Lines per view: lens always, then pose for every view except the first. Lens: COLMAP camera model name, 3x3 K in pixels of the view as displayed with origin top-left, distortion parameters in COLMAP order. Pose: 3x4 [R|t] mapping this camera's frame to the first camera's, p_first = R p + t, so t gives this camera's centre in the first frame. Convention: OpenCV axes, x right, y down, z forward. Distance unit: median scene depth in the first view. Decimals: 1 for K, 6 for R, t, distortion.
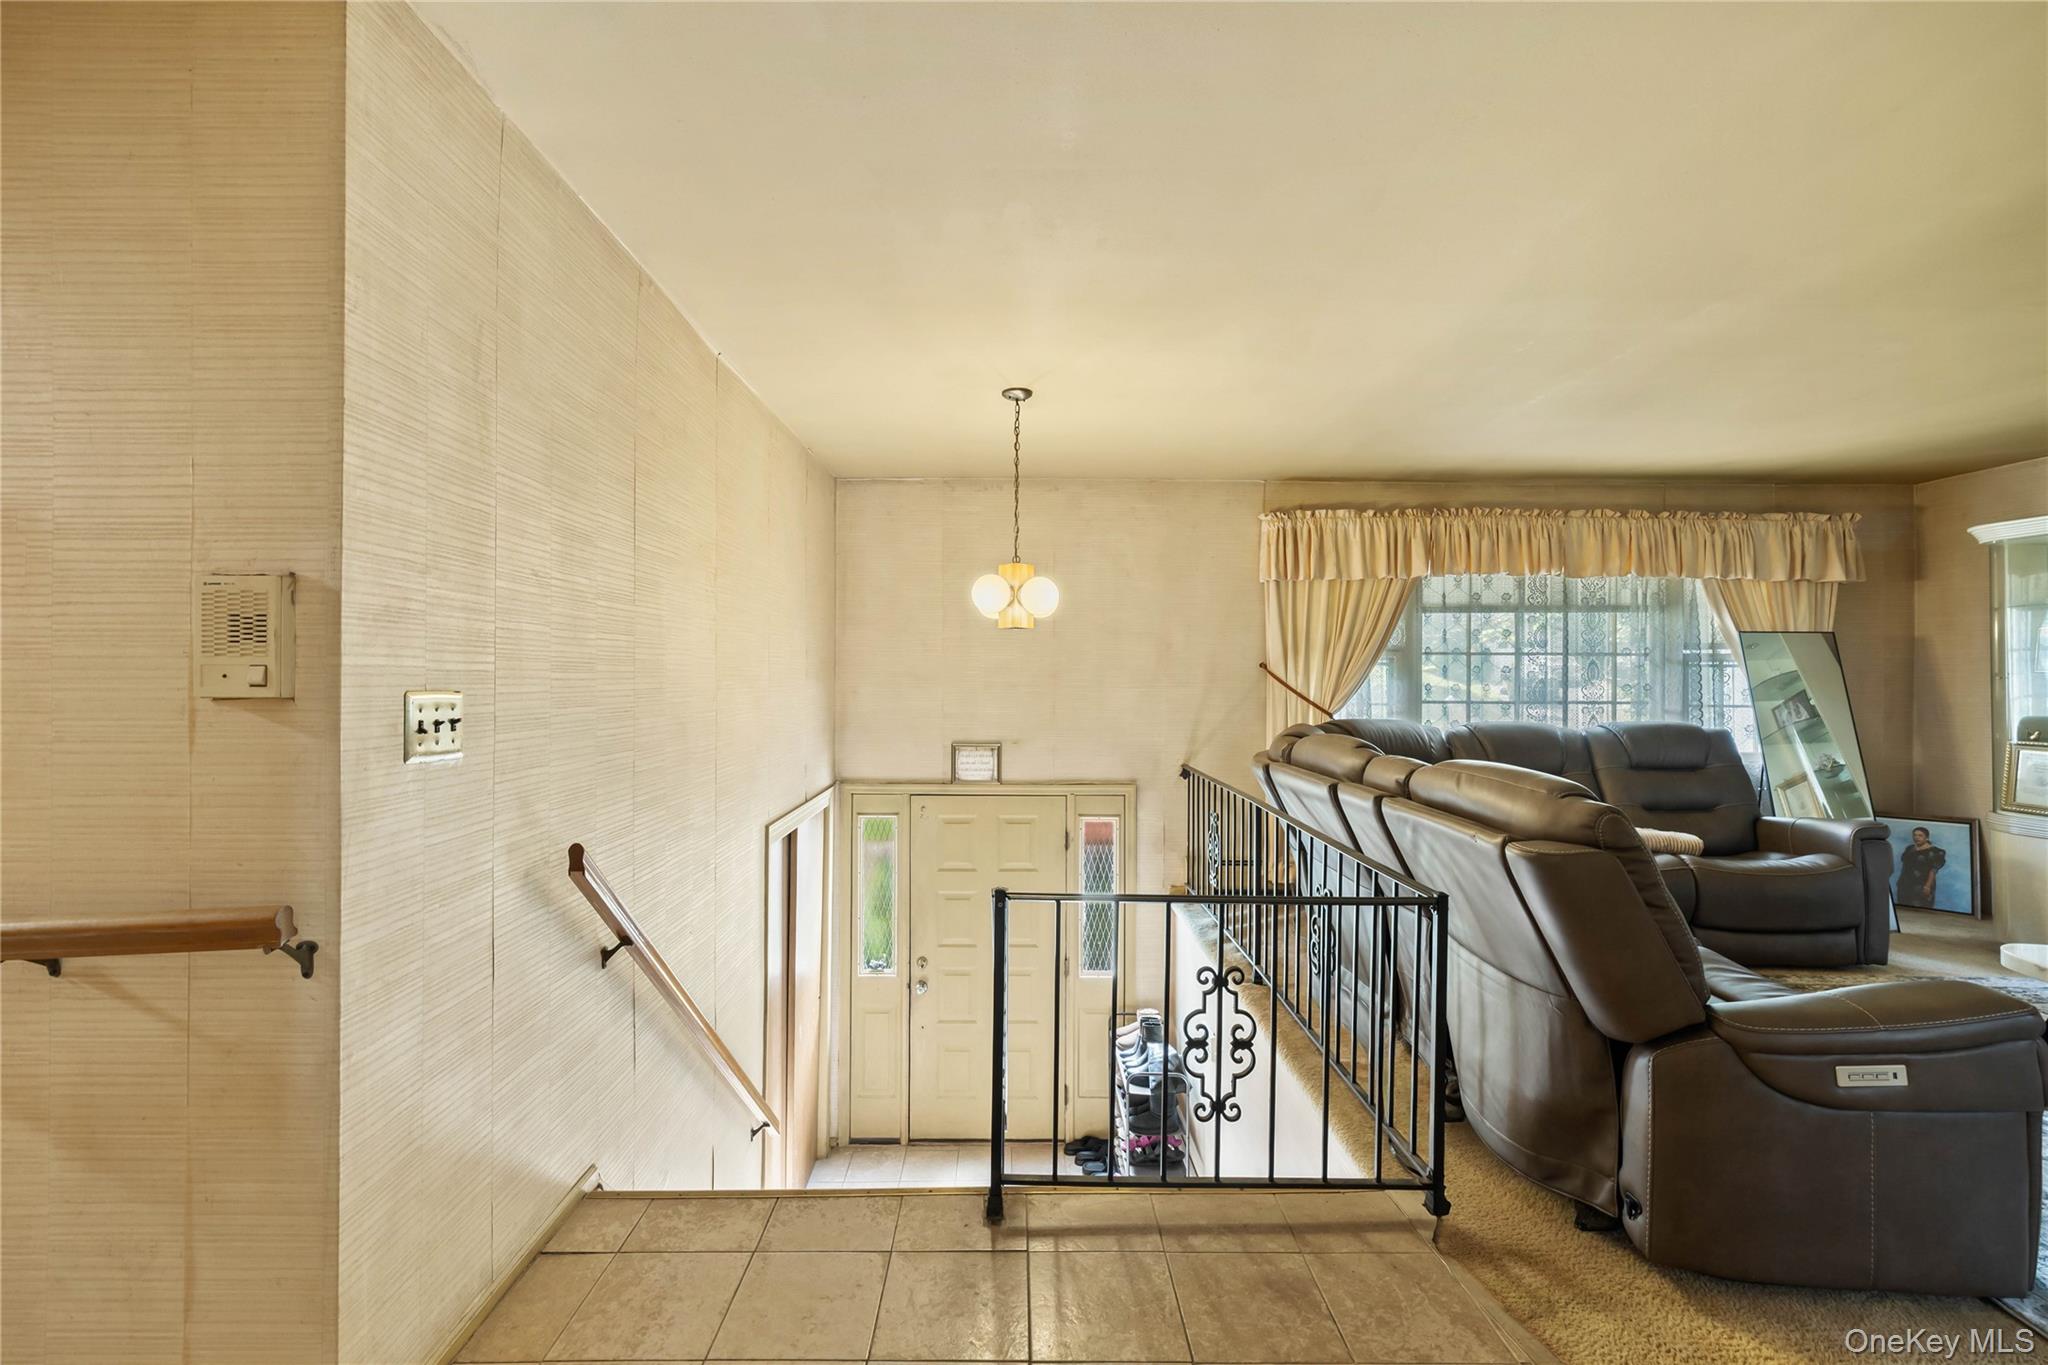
lens RADIAL K [[857.3, 0, 1015.6], [0, 857.3, 671.5], [0, 0, 1]] dist [-0.000231, -0.000134]
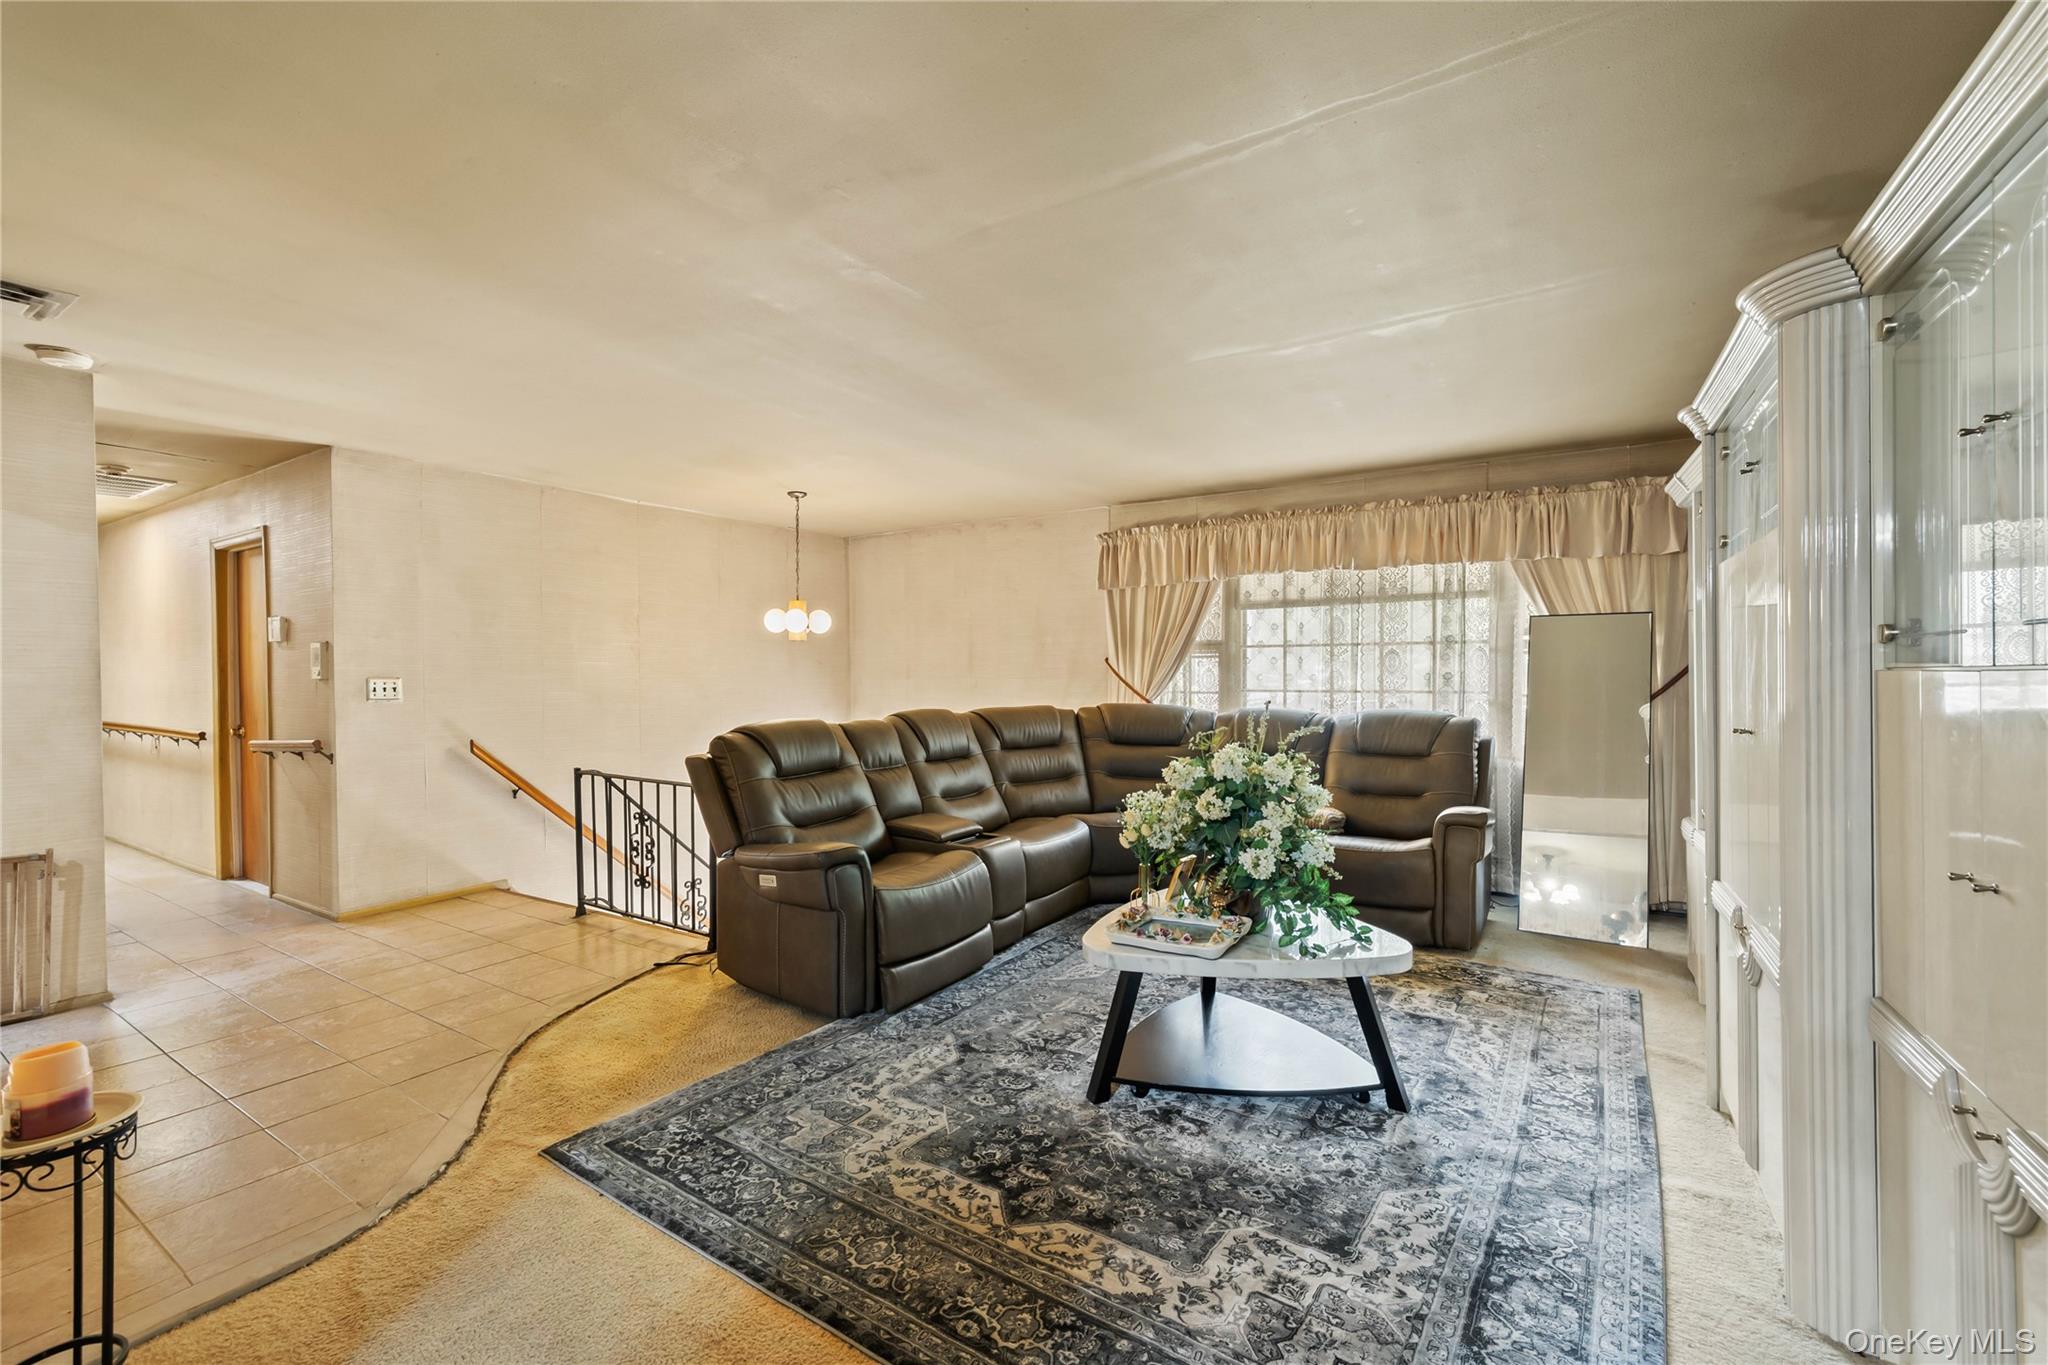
lens RADIAL K [[857.3, 0, 1032.0], [0, 857.3, 687.6], [0, 0, 1]] dist [-0.000231, -0.000134]
pose [[0.844184, 0.001210, -0.536052, 0.868701], [0.011706, 0.999717, 0.020691, 0.006450], [0.535926, -0.023742, 0.843931, -0.089631]]
